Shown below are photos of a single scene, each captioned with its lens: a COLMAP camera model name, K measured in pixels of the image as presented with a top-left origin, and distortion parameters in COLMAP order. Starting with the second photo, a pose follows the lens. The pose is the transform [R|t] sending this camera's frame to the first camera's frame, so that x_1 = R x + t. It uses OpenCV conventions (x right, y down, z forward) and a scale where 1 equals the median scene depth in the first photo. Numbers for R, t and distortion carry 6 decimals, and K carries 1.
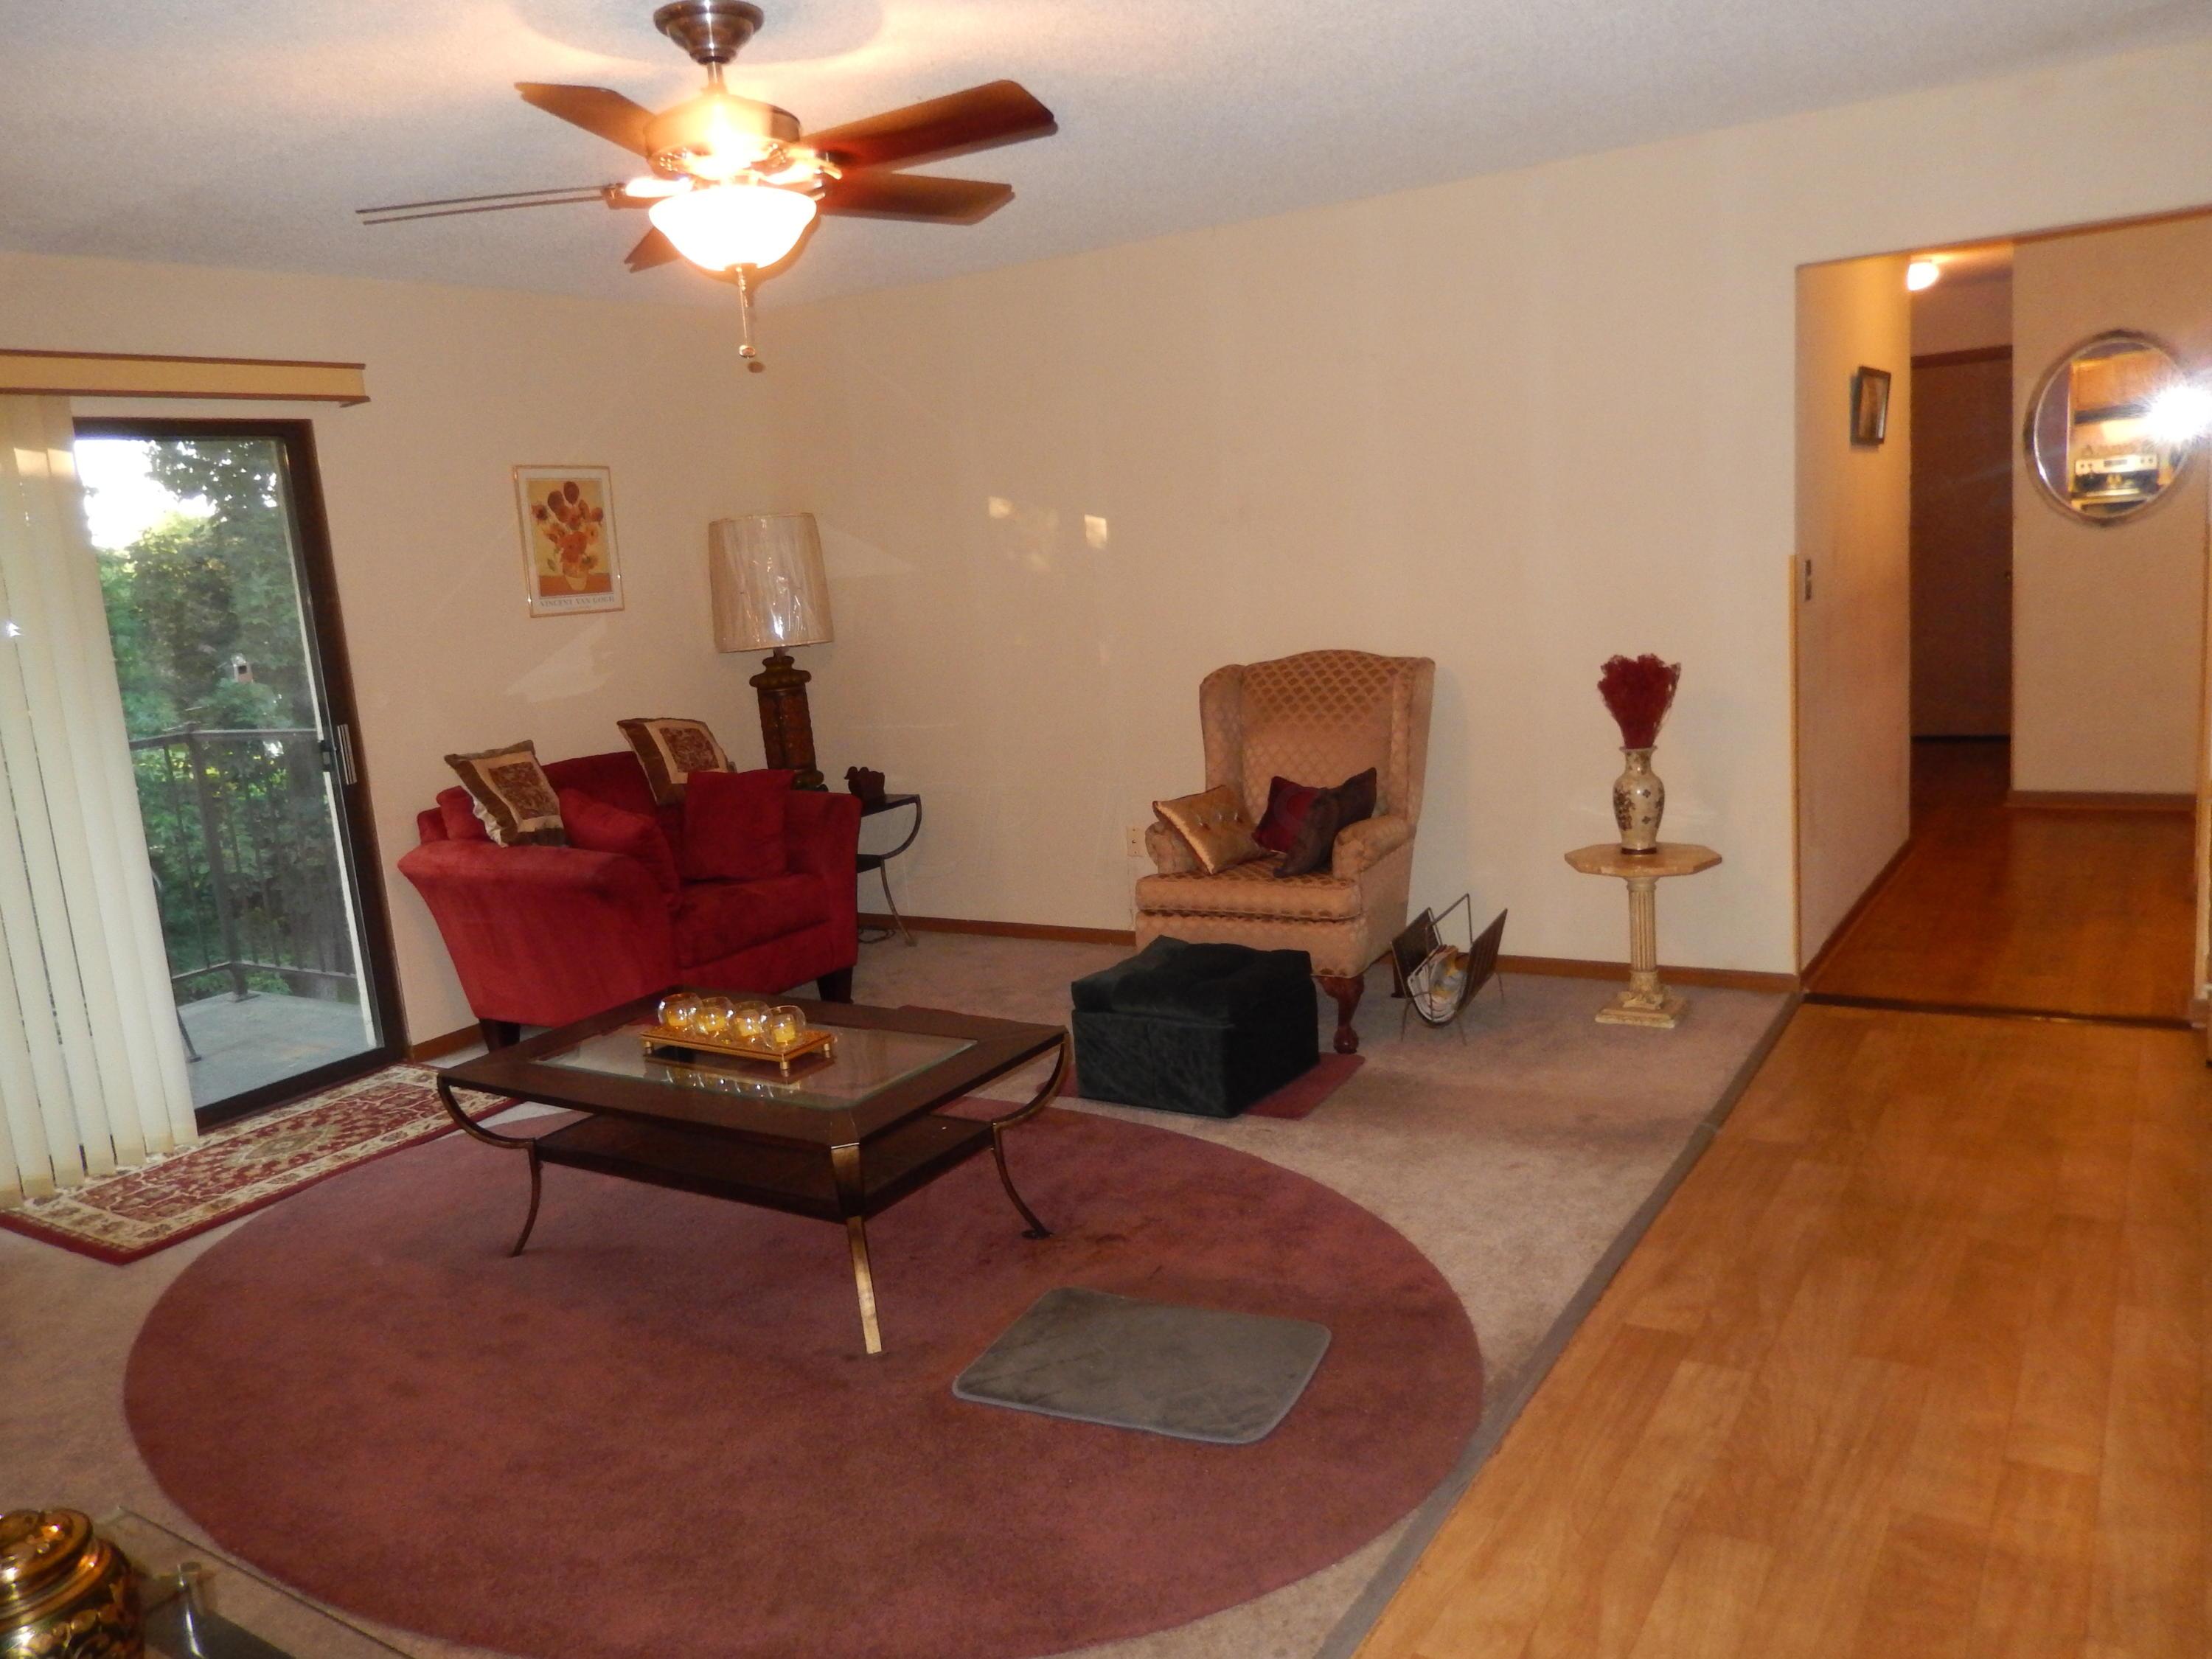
lens RADIAL K [[1659.7, 0, 1115.9], [0, 1659.7, 820.4], [0, 0, 1]] dist [-0.002310, -0.000520]
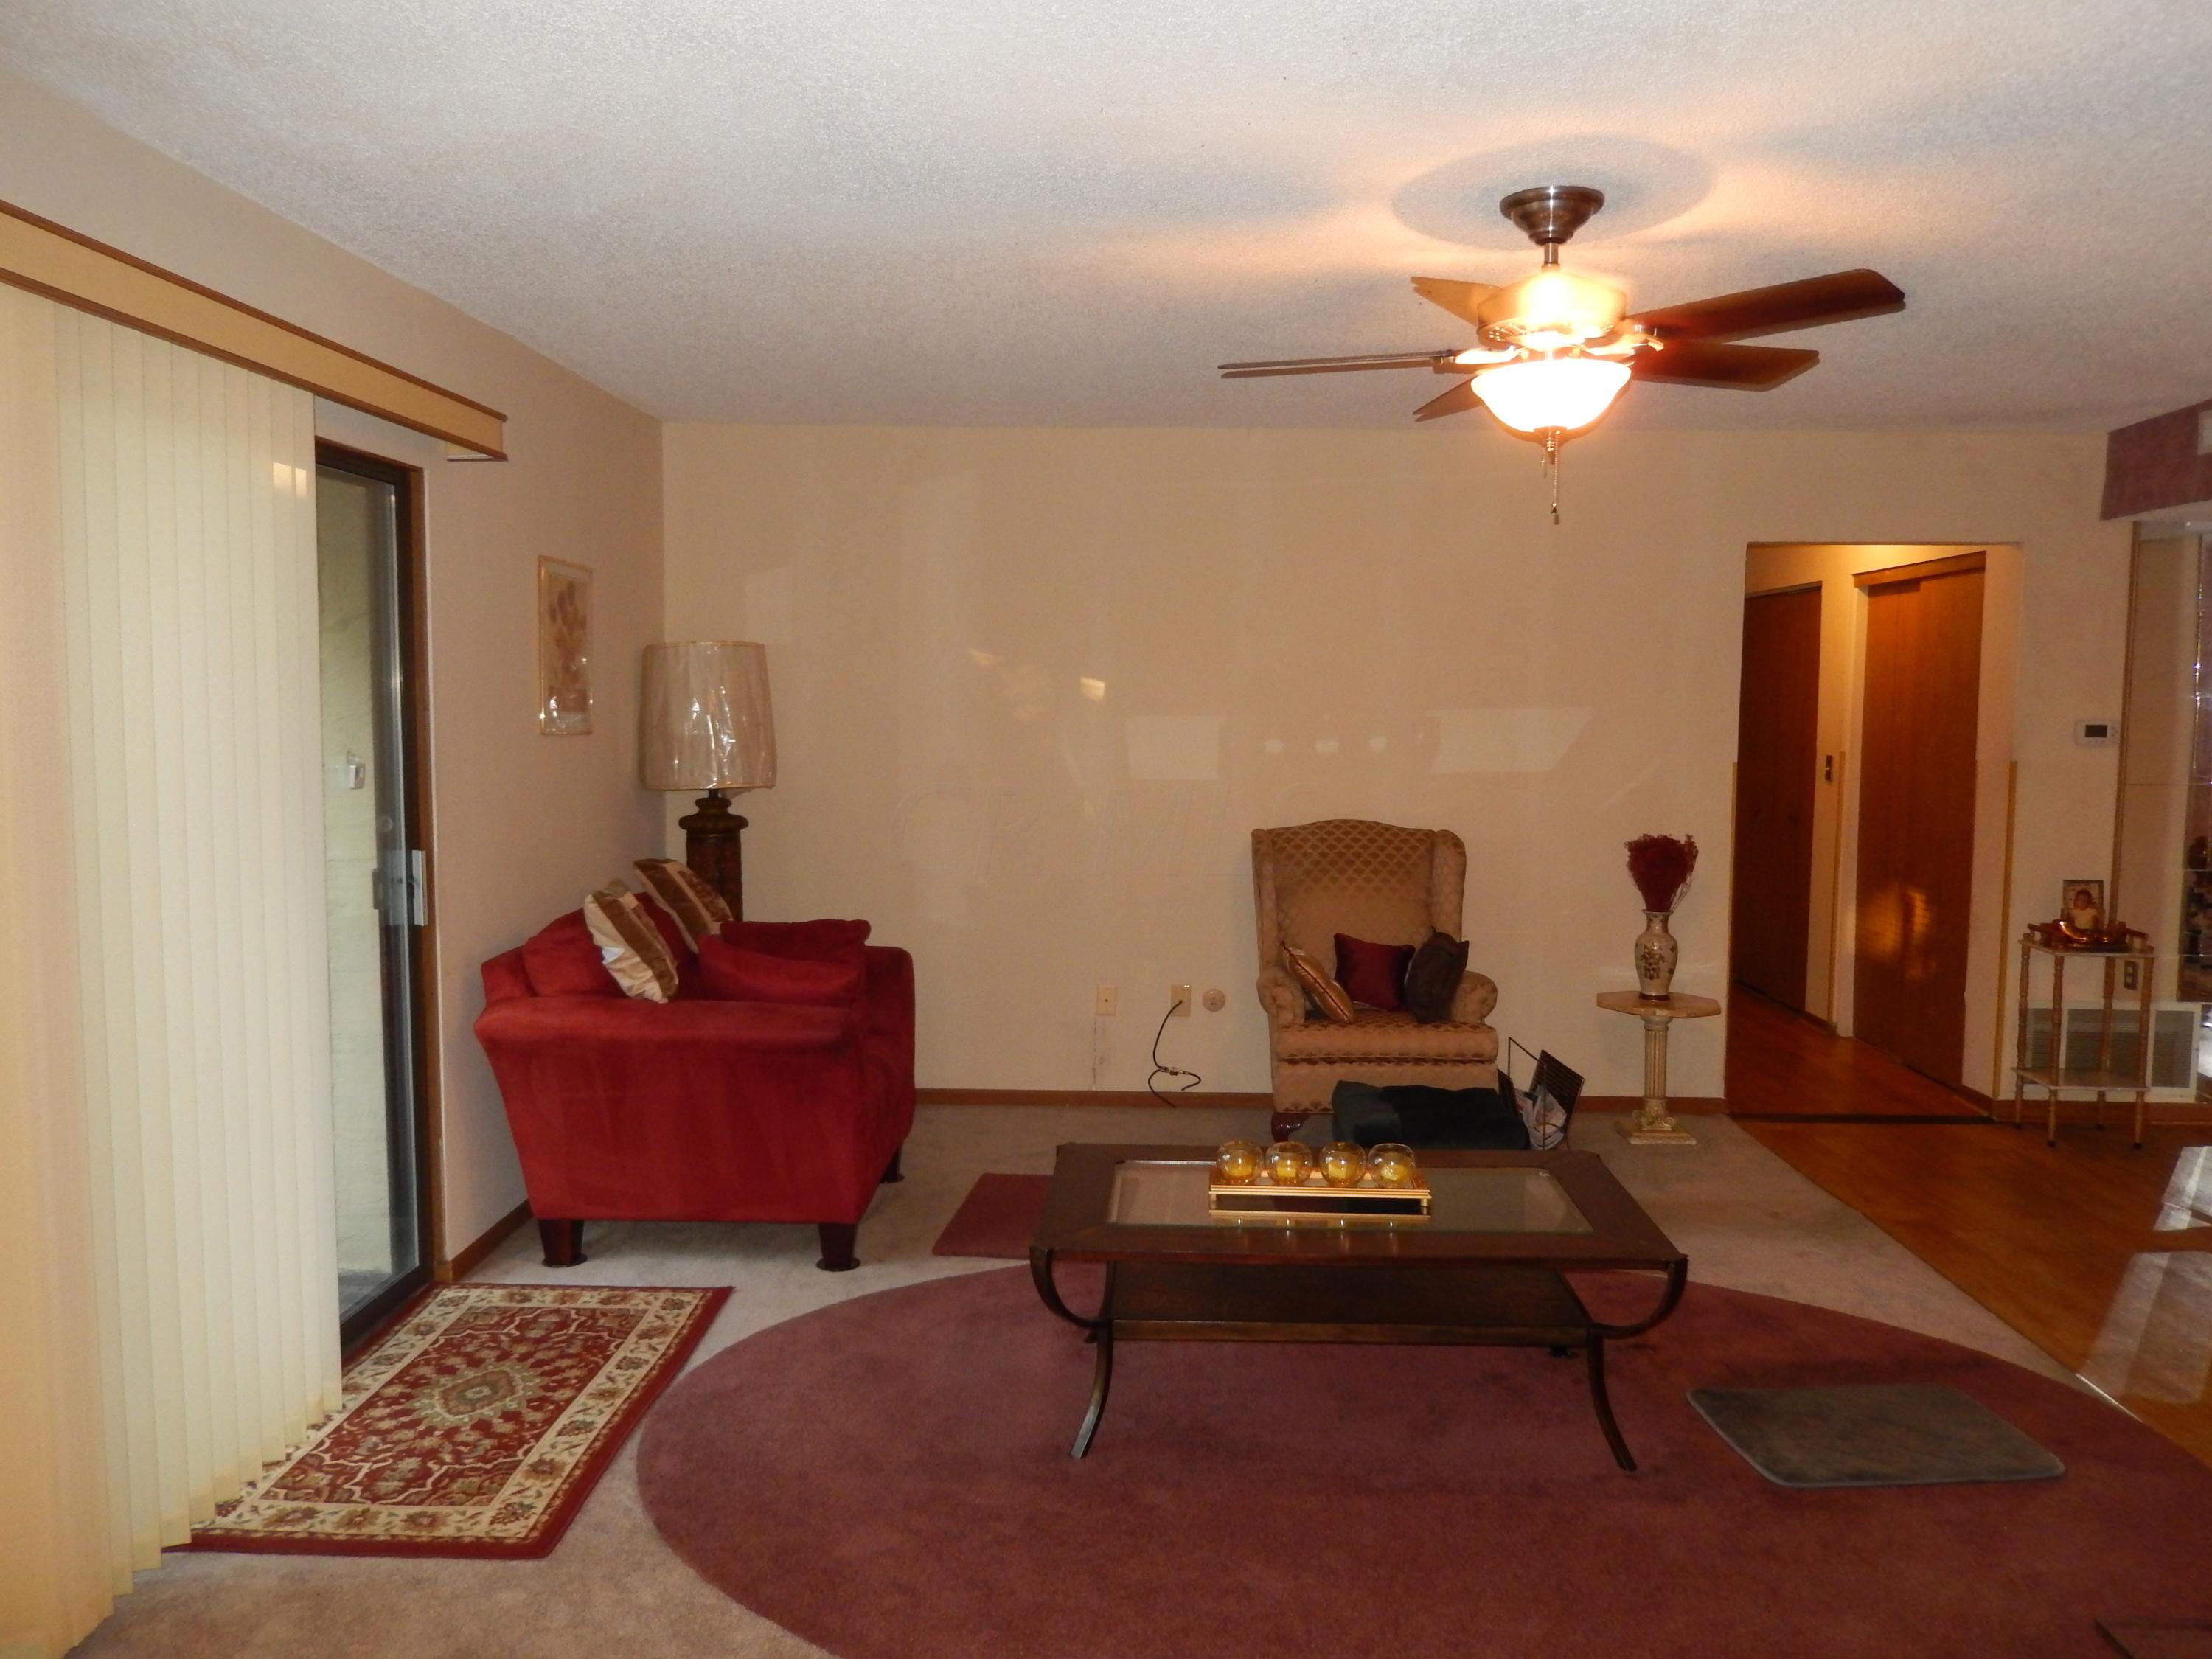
lens RADIAL K [[1646.7, 0, 1109.1], [0, 1646.7, 825.9], [0, 0, 1]] dist [-0.002666, 0.001972]
pose [[0.856415, 0.048654, 0.513990, -0.648116], [0.009820, 0.993834, -0.110438, 0.022979], [-0.516194, 0.099629, 0.850657, 0.178900]]
